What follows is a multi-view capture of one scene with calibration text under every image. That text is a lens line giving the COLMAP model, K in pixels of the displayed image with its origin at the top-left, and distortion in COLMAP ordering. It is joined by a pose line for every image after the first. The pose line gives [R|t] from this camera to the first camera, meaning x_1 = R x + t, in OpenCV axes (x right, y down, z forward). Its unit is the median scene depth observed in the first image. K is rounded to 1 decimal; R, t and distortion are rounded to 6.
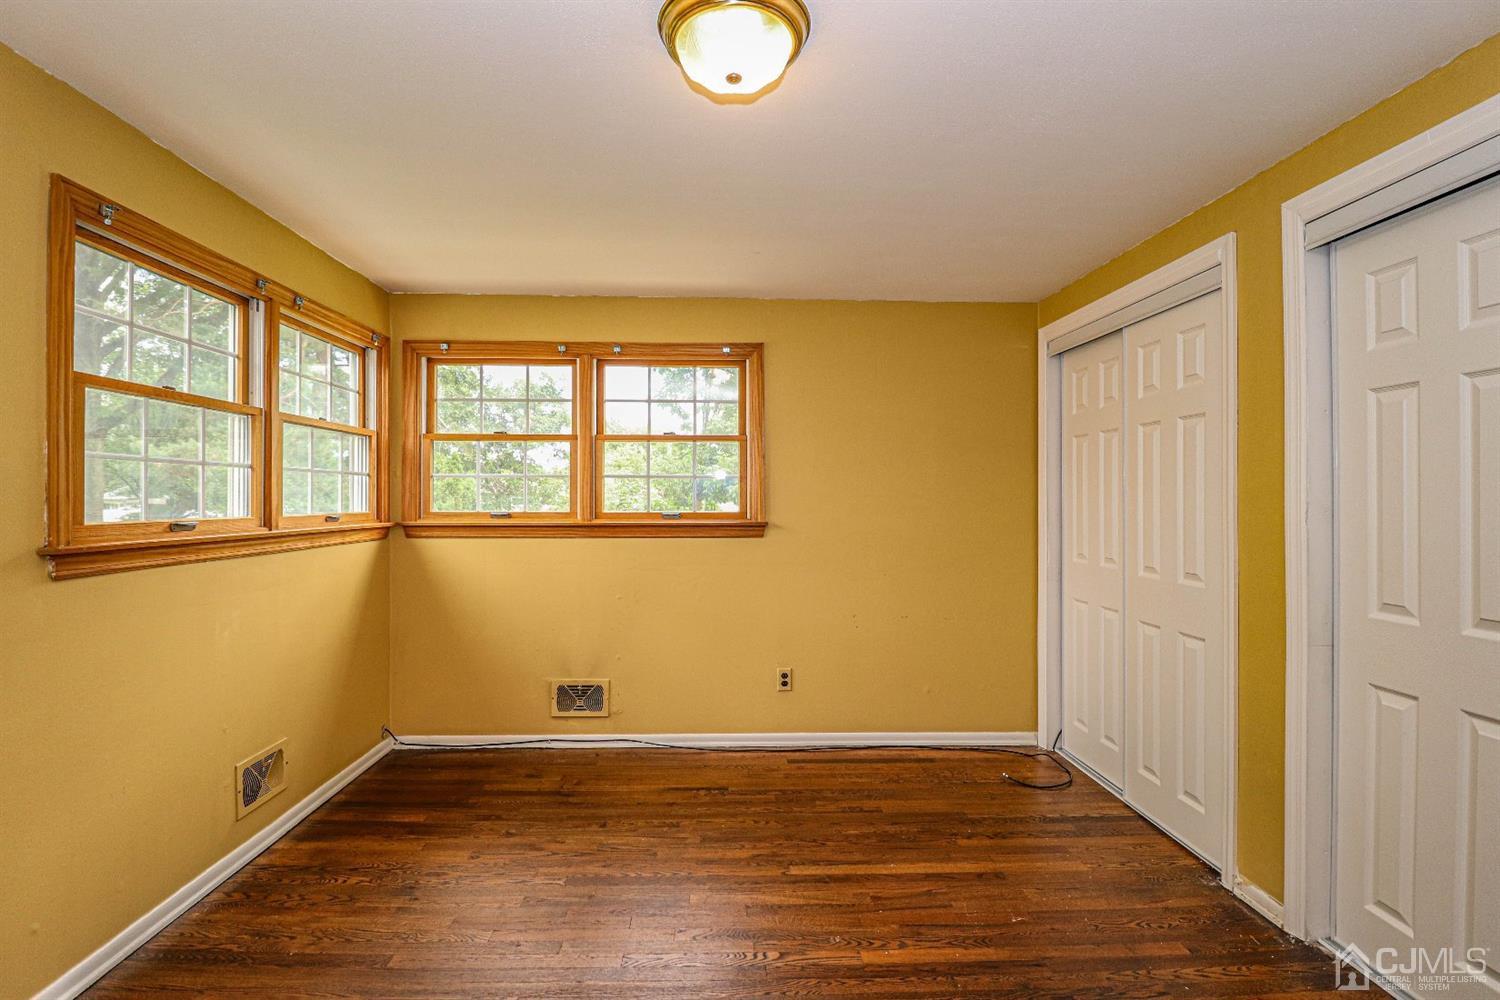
lens RADIAL K [[714.5, 0, 740.1], [0, 714.5, 502.1], [0, 0, 1]] dist [-0.005673, -0.010570]
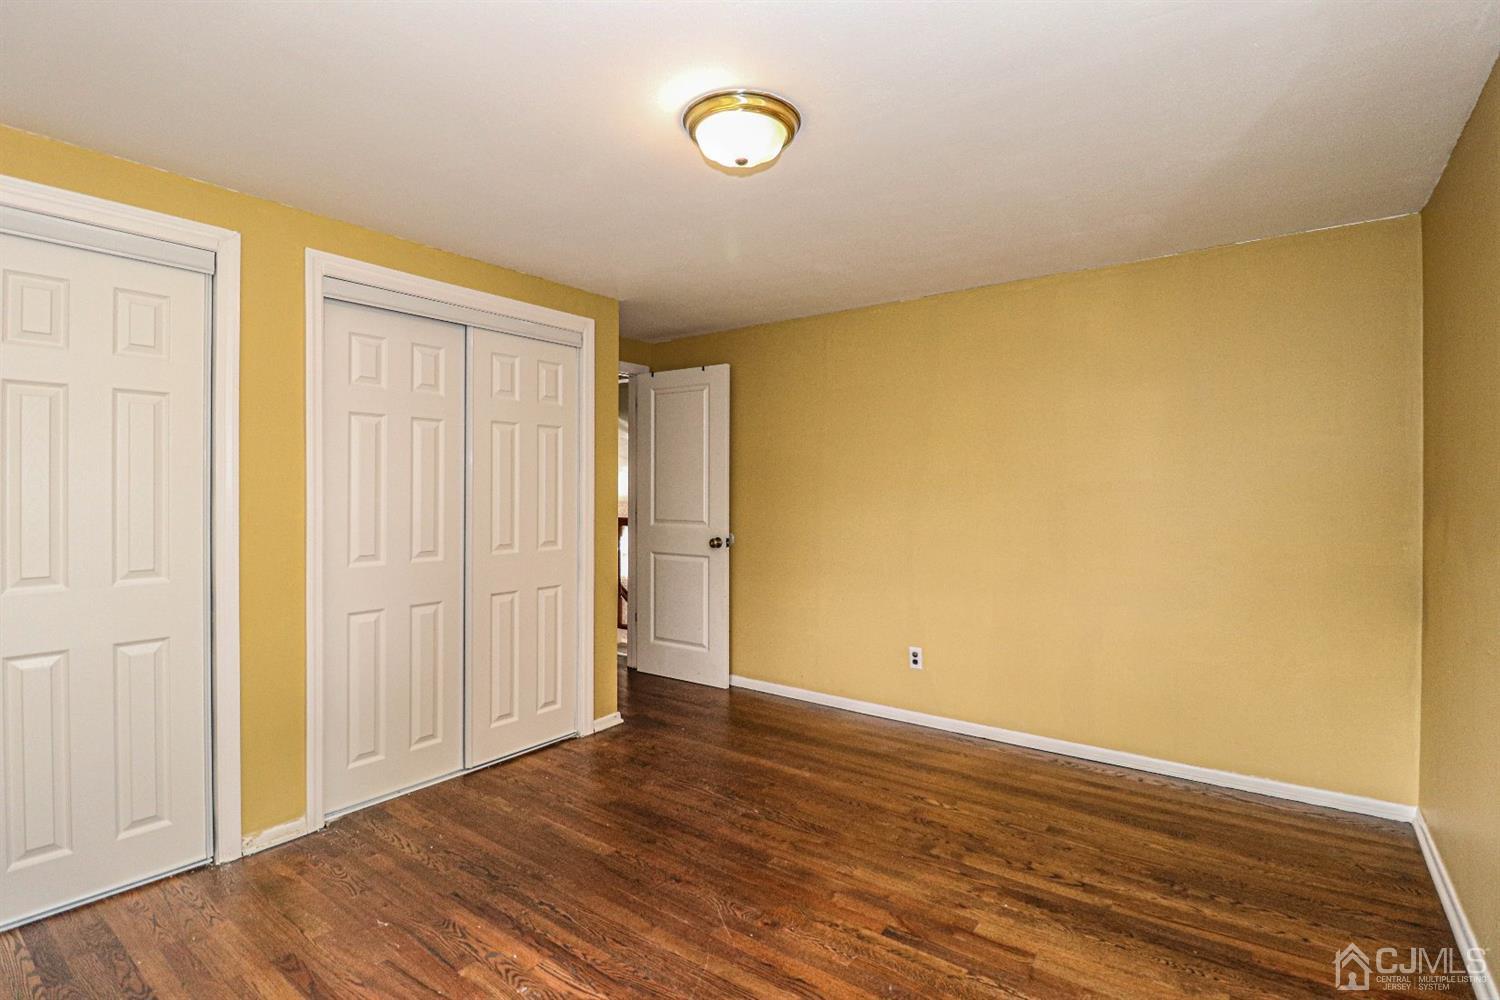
lens RADIAL K [[714.5, 0, 752.1], [0, 714.5, 493.1], [0, 0, 1]] dist [-0.005673, -0.010570]
pose [[-0.778604, -0.007687, 0.627468, -0.618346], [-0.003498, 0.999963, 0.007910, -0.005794], [-0.627505, 0.003963, -0.778602, 1.479413]]
